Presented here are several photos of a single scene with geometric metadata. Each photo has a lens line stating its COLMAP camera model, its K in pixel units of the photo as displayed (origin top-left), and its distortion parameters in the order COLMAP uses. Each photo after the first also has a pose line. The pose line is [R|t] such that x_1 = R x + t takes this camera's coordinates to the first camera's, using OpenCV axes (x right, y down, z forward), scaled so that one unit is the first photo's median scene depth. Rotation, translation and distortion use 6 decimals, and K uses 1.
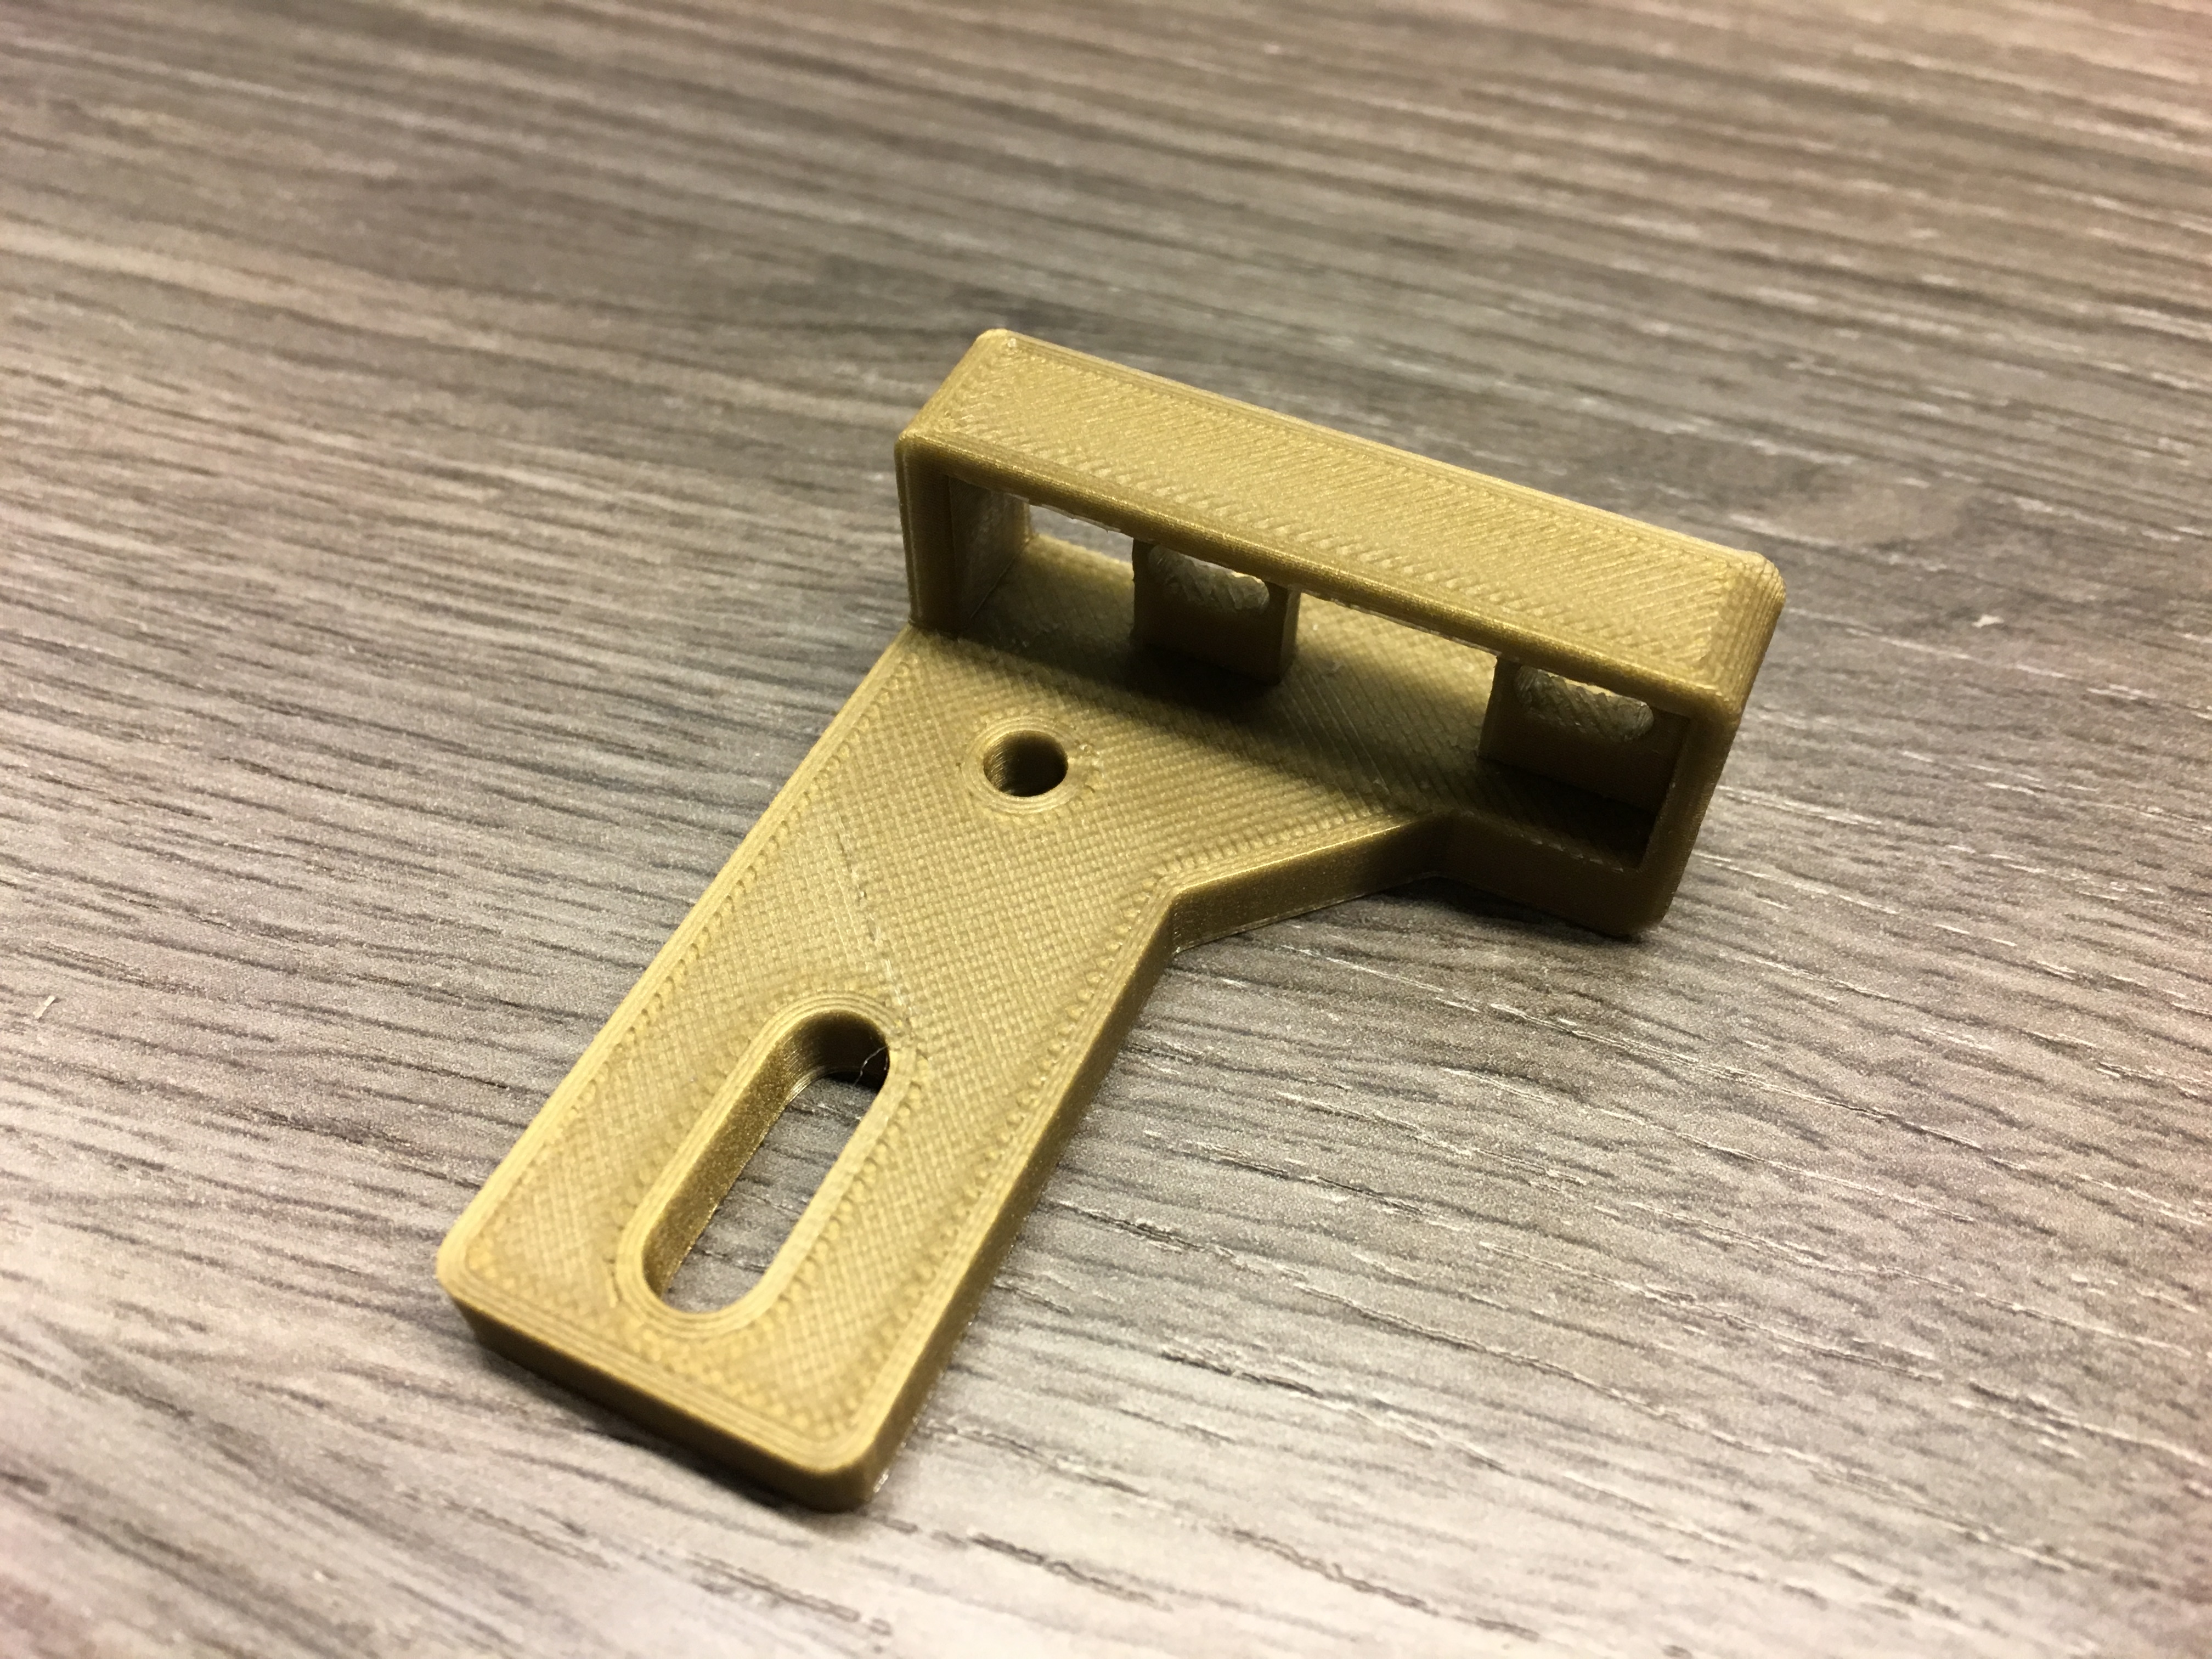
lens RADIAL K [[1984.7, 0, 1111.3], [0, 1984.7, 815.3], [0, 0, 1]] dist [0.083589, -0.203874]
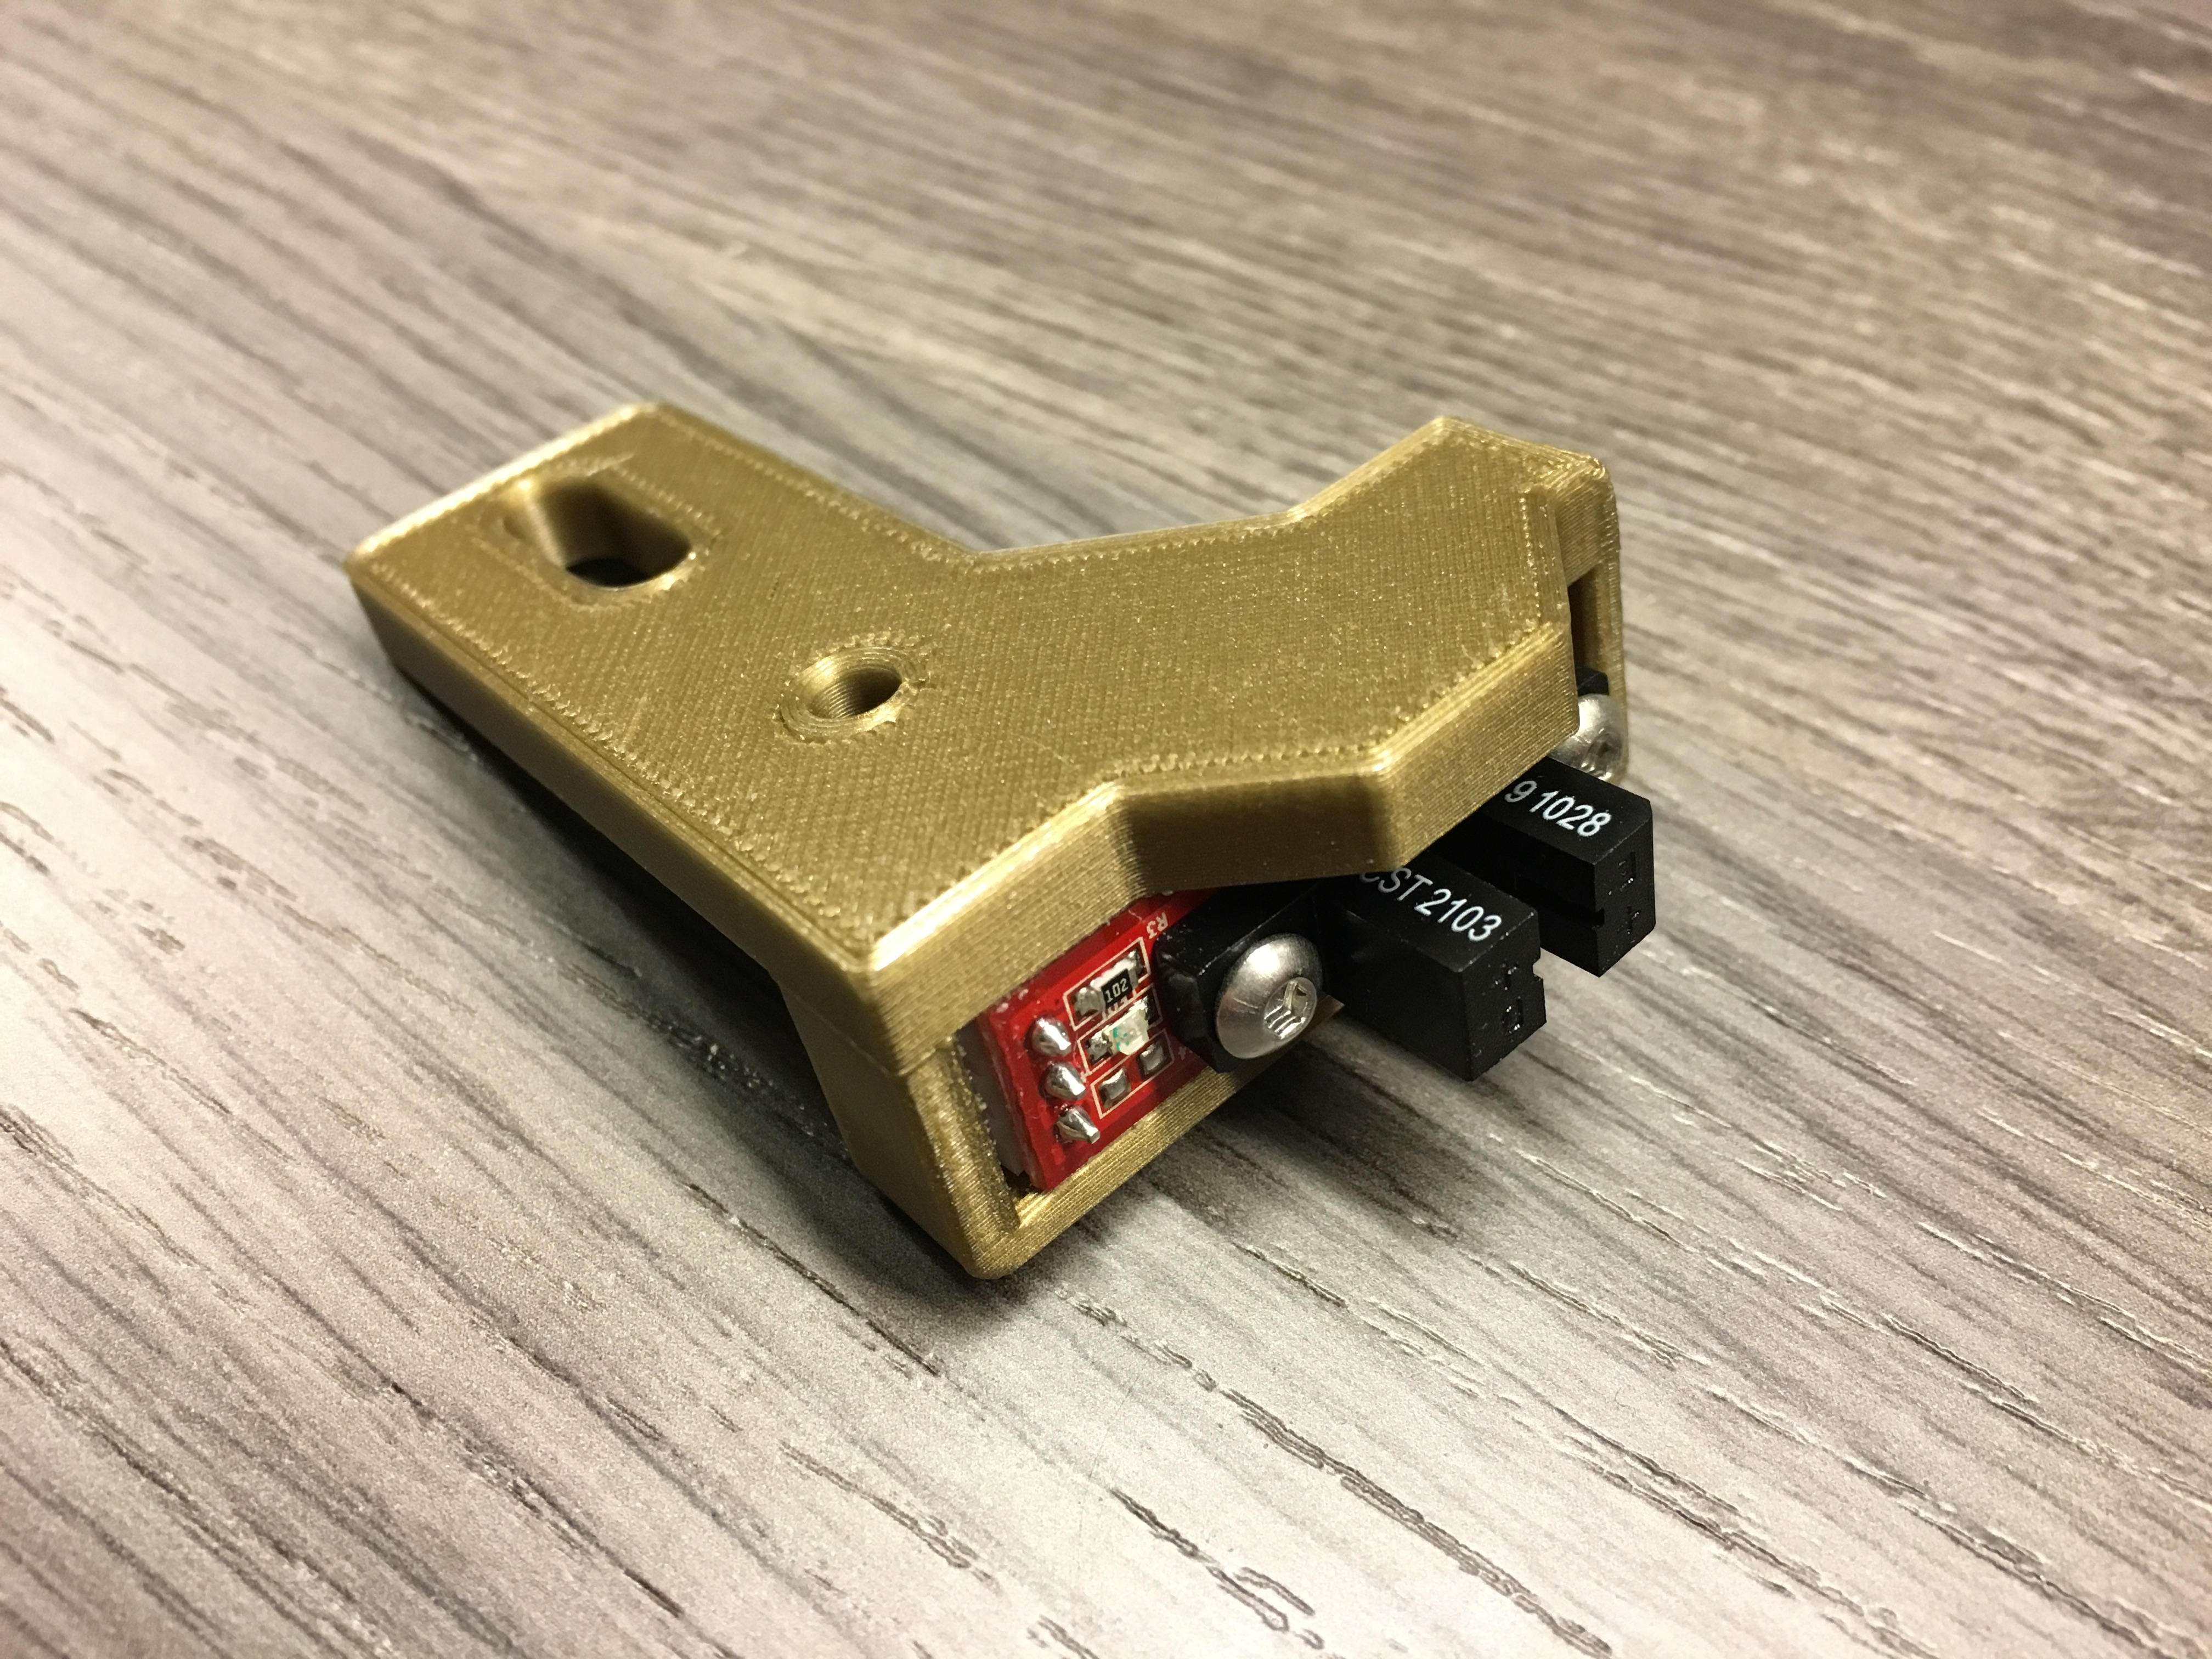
lens RADIAL K [[1984.7, 0, 1111.3], [0, 1984.7, 815.3], [0, 0, 1]] dist [0.083589, -0.203874]
pose [[0.965604, 0.200917, -0.165051, 0.006633], [-0.198711, 0.979601, 0.029943, 0.456197], [0.167700, 0.003884, 0.985830, -0.336757]]
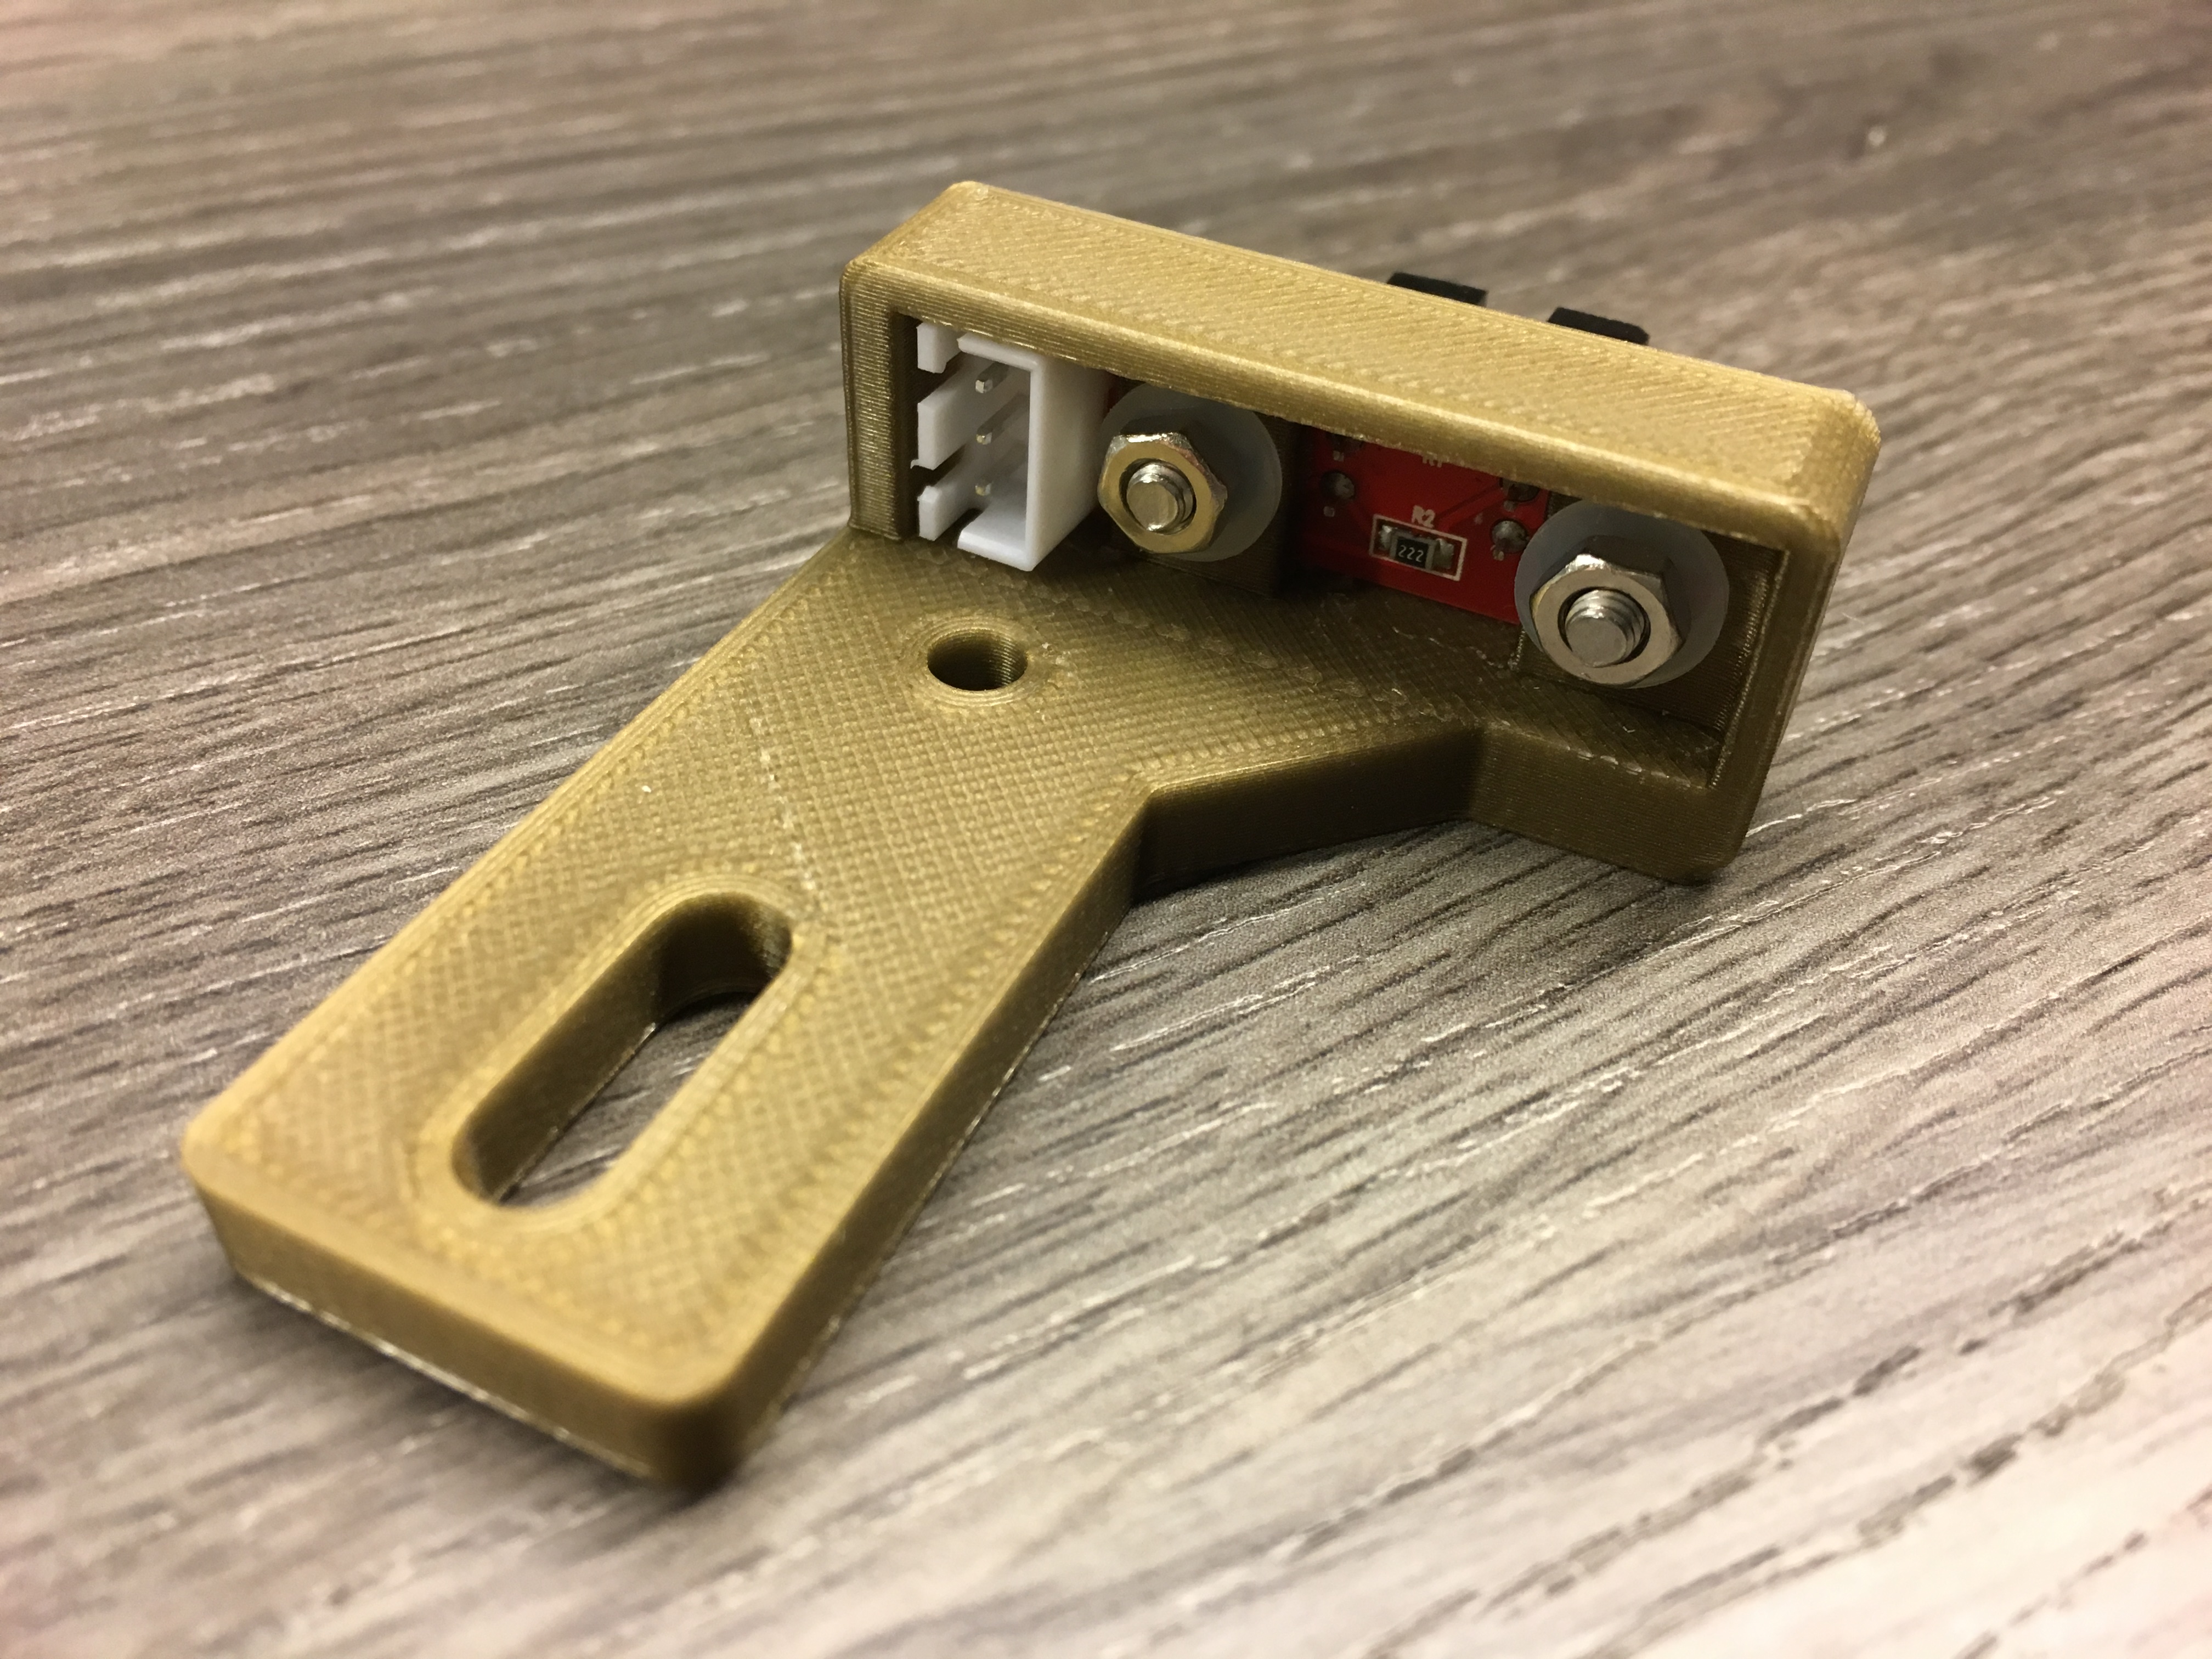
lens RADIAL K [[1984.7, 0, 1111.3], [0, 1984.7, 815.3], [0, 0, 1]] dist [0.083589, -0.203874]
pose [[0.688969, -0.459573, 0.560459, -0.939745], [0.541218, 0.840542, 0.023923, -0.032080], [-0.482084, 0.286848, 0.827837, 0.356965]]
